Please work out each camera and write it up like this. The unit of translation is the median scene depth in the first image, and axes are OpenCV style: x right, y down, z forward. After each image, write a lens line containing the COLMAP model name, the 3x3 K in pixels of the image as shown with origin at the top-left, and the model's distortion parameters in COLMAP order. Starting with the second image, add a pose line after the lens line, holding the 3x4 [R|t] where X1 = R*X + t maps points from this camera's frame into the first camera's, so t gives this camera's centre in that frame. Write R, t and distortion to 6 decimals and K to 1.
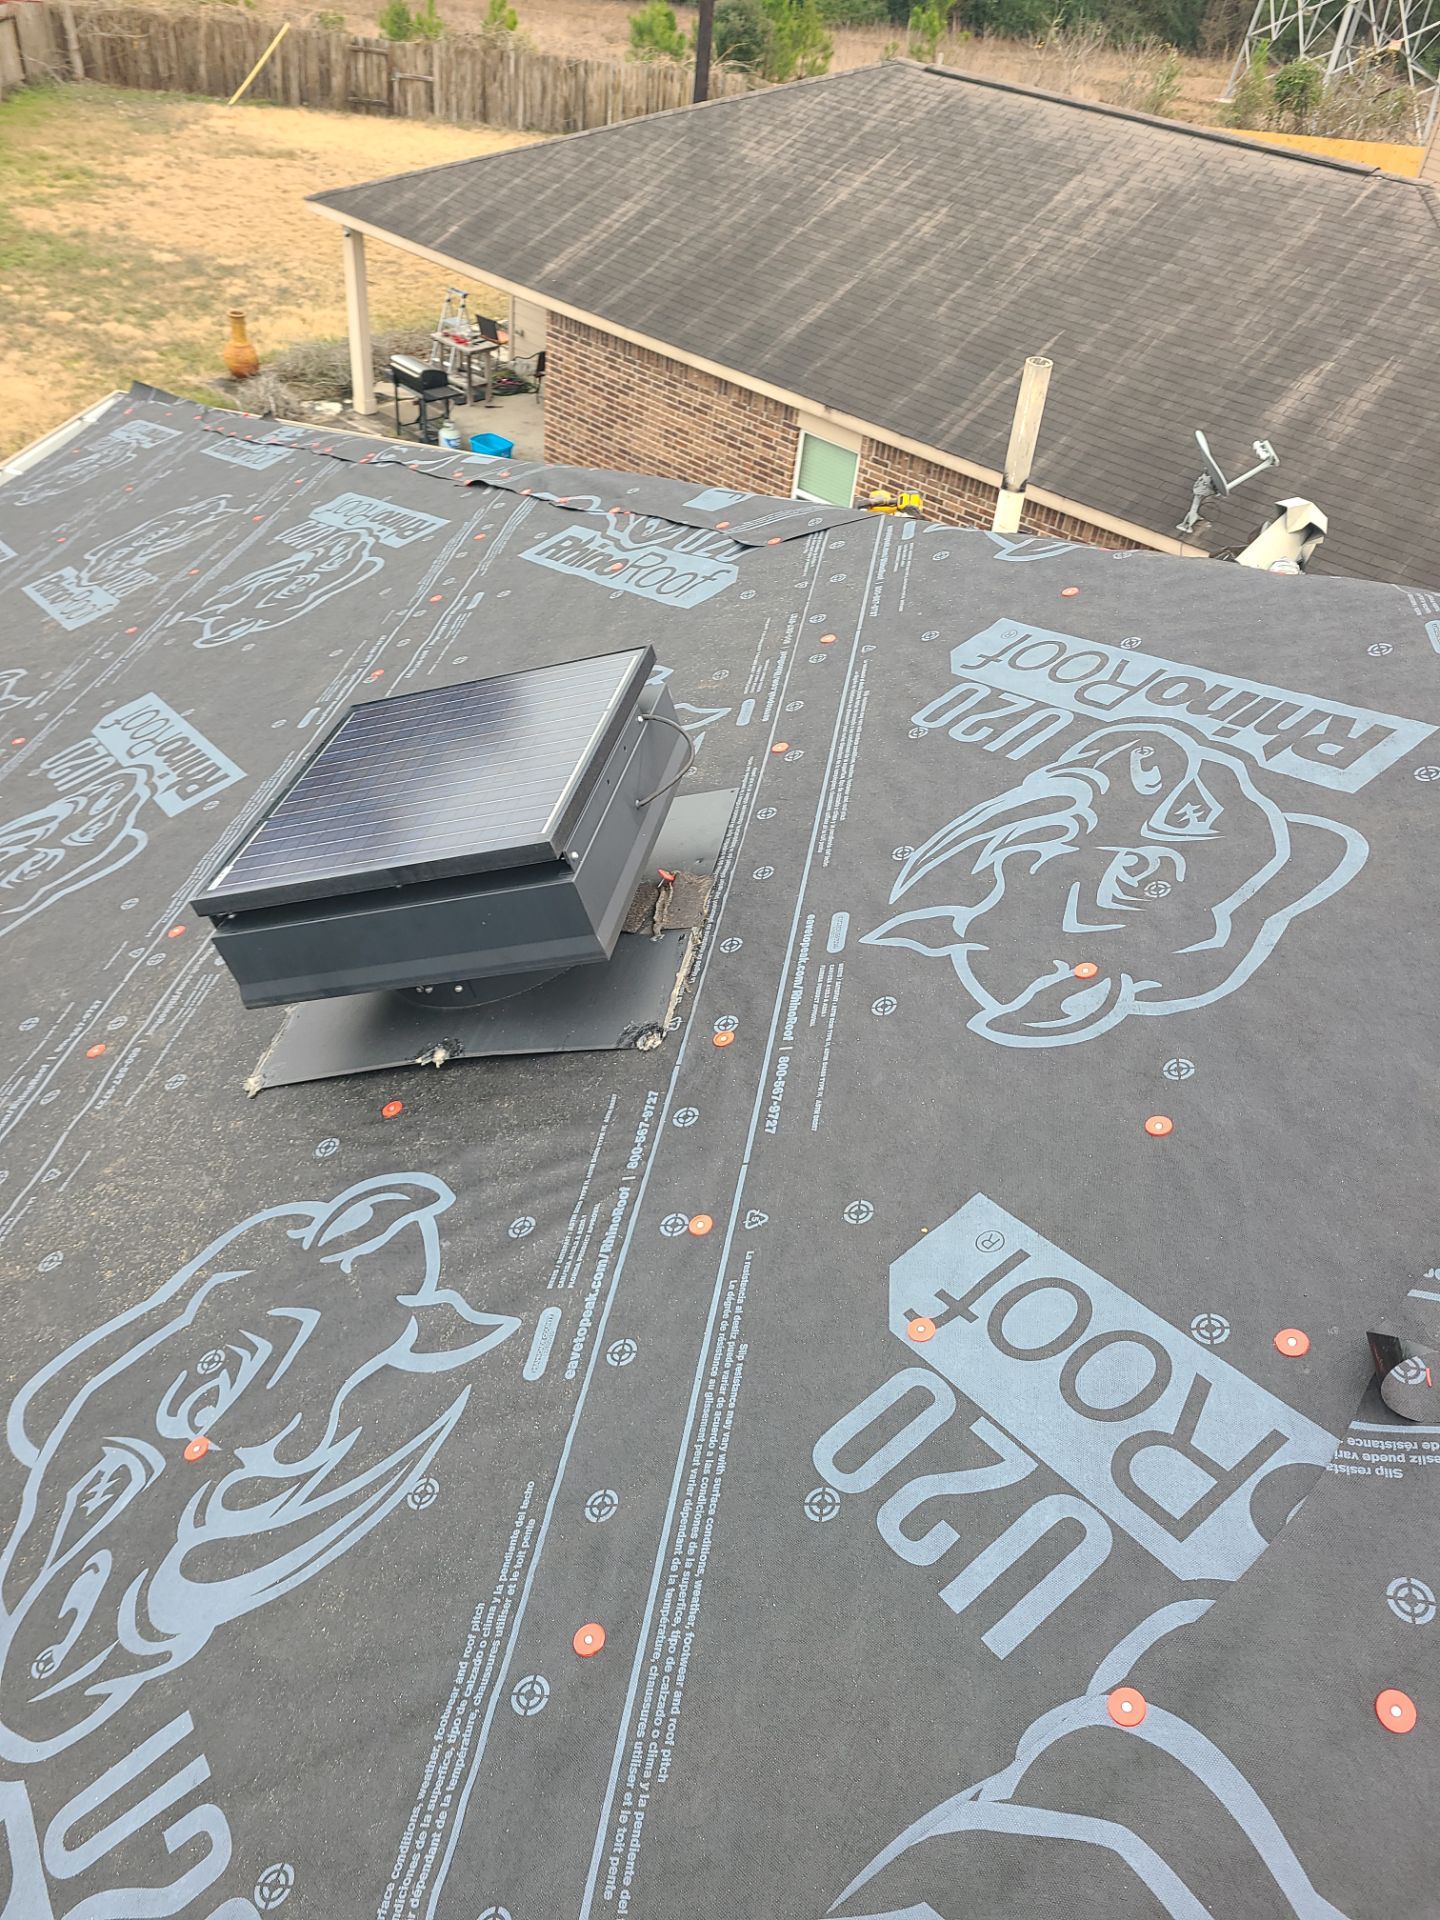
lens RADIAL K [[1470.6, 0, 692.2], [0, 1470.6, 953.6], [0, 0, 1]] dist [0.072992, -0.057019]
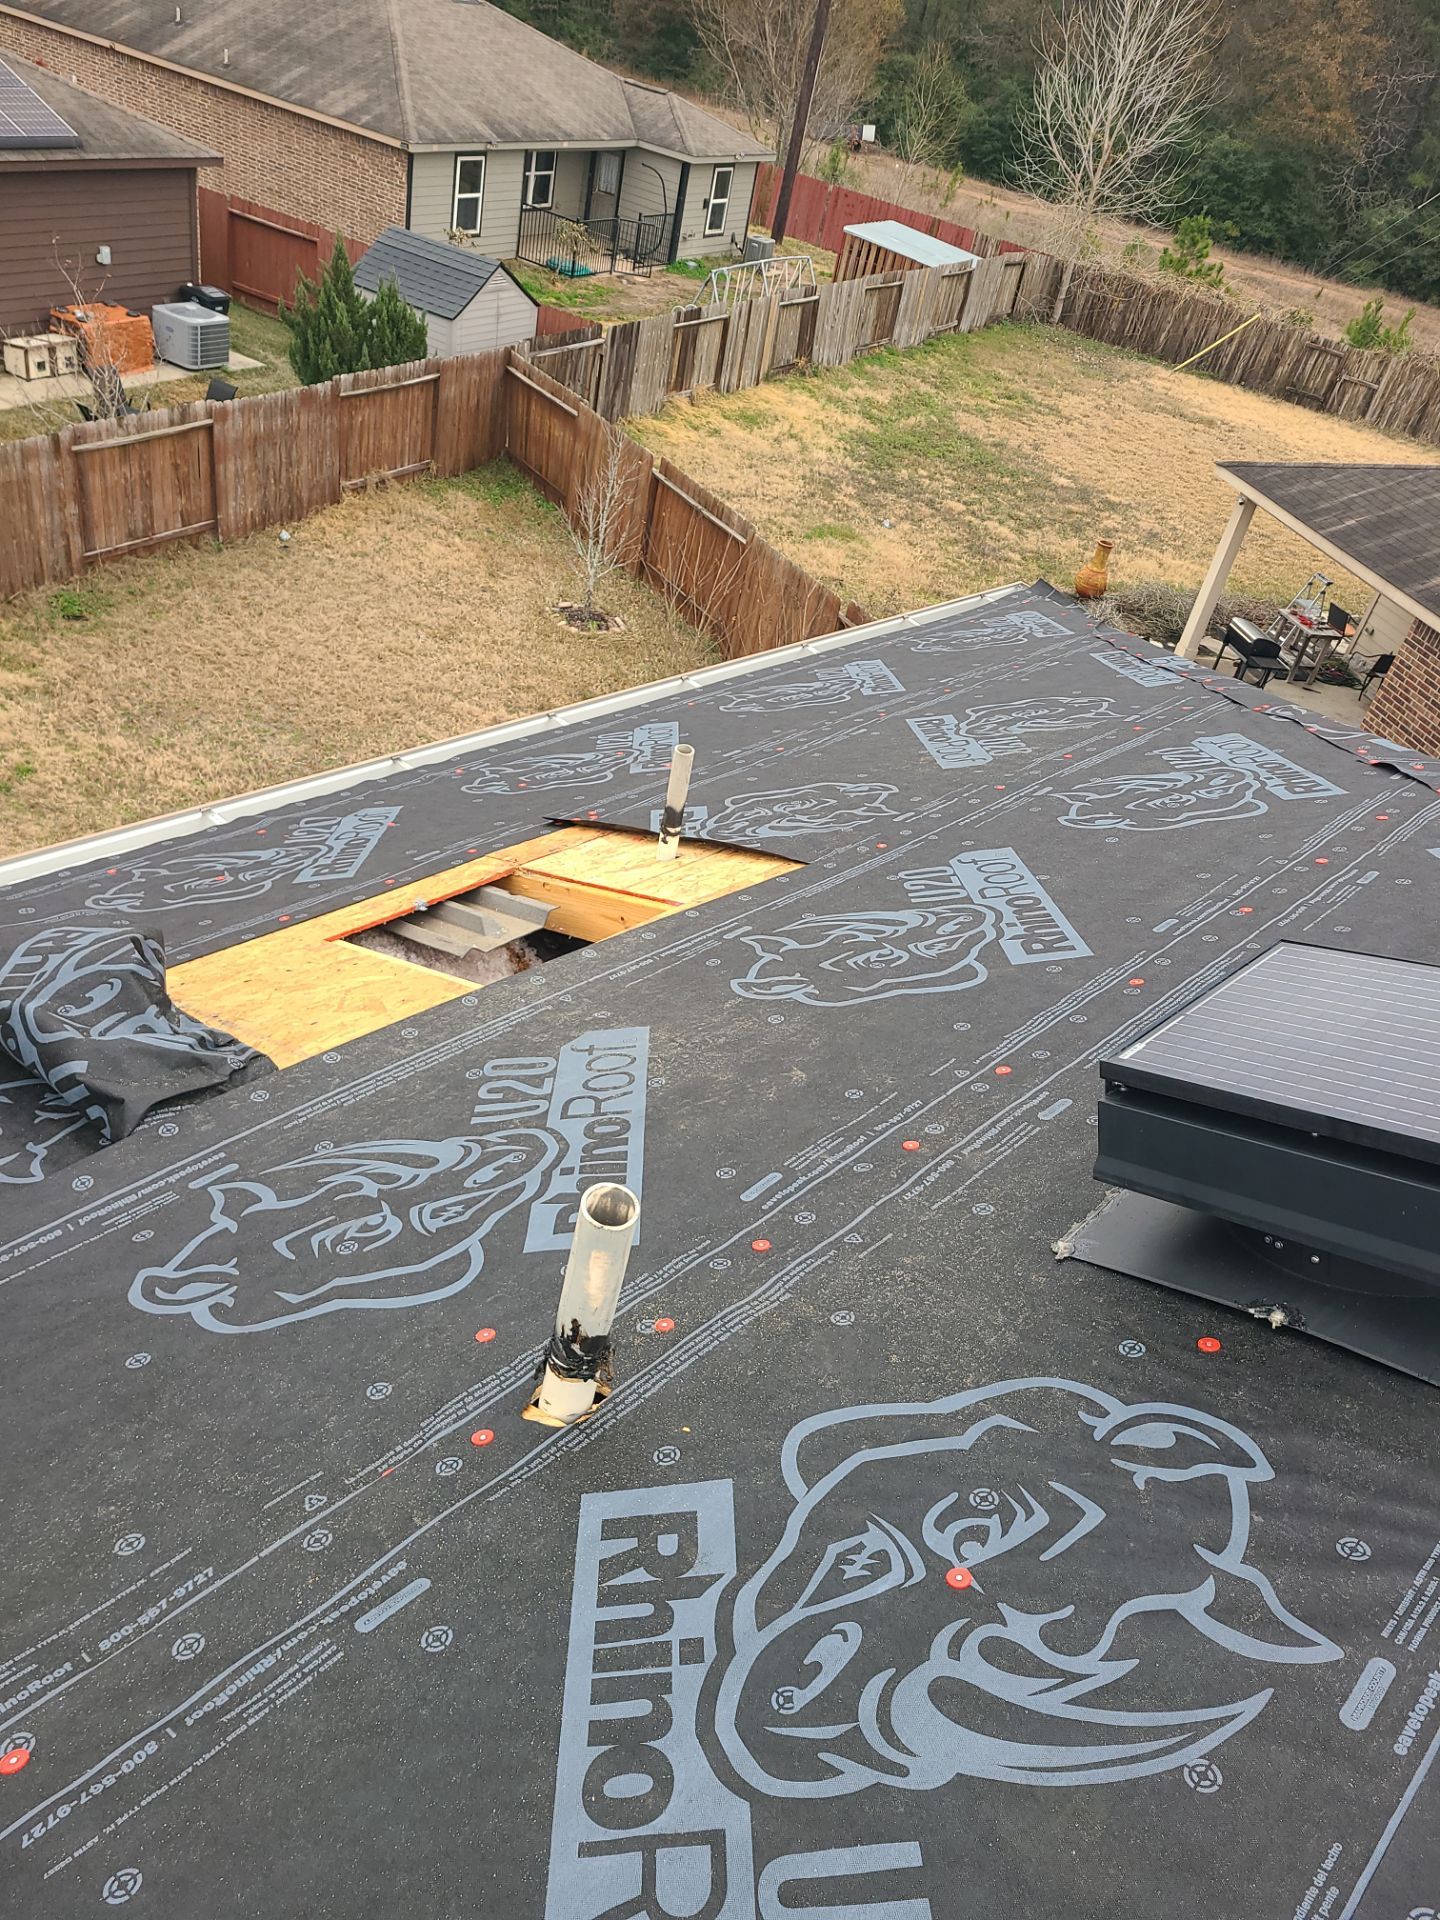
lens RADIAL K [[1451.6, 0, 695.0], [0, 1451.6, 938.3], [0, 0, 1]] dist [0.054175, -0.004282]
pose [[0.833928, 0.375730, -0.404216, -0.021062], [-0.429521, 0.901785, -0.047901, 0.006100], [0.346519, 0.213565, 0.913408, -0.003956]]
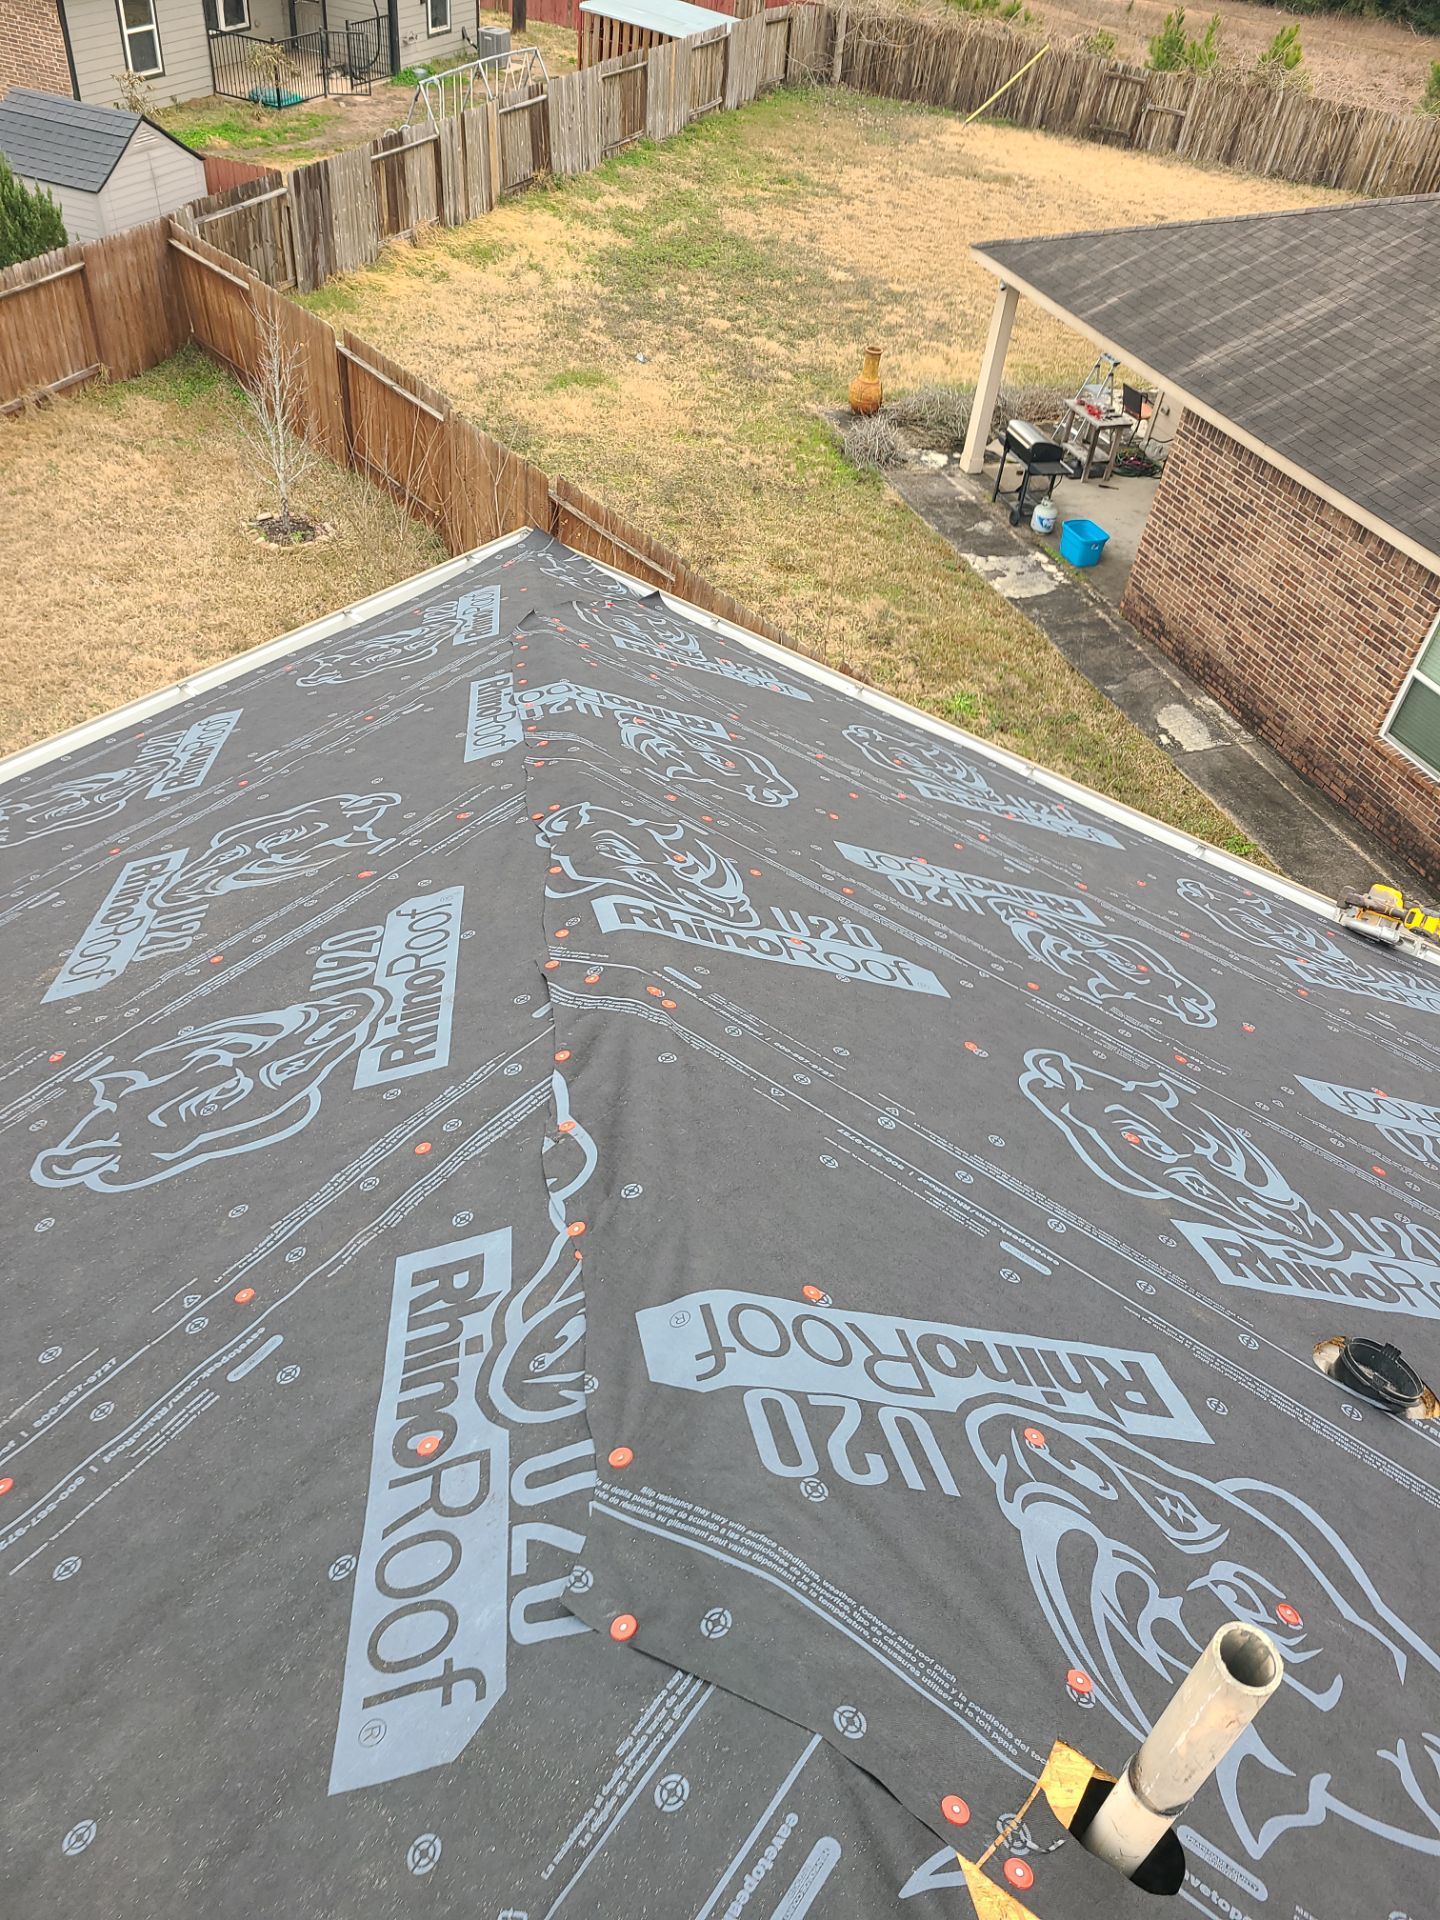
lens RADIAL K [[1436.2, 0, 694.3], [0, 1436.2, 953.8], [0, 0, 1]] dist [0.051815, -0.043575]
pose [[0.892858, 0.296927, -0.338585, 0.030023], [-0.291267, 0.954172, 0.068695, -0.092617], [0.343465, 0.037284, 0.938425, 0.098592]]
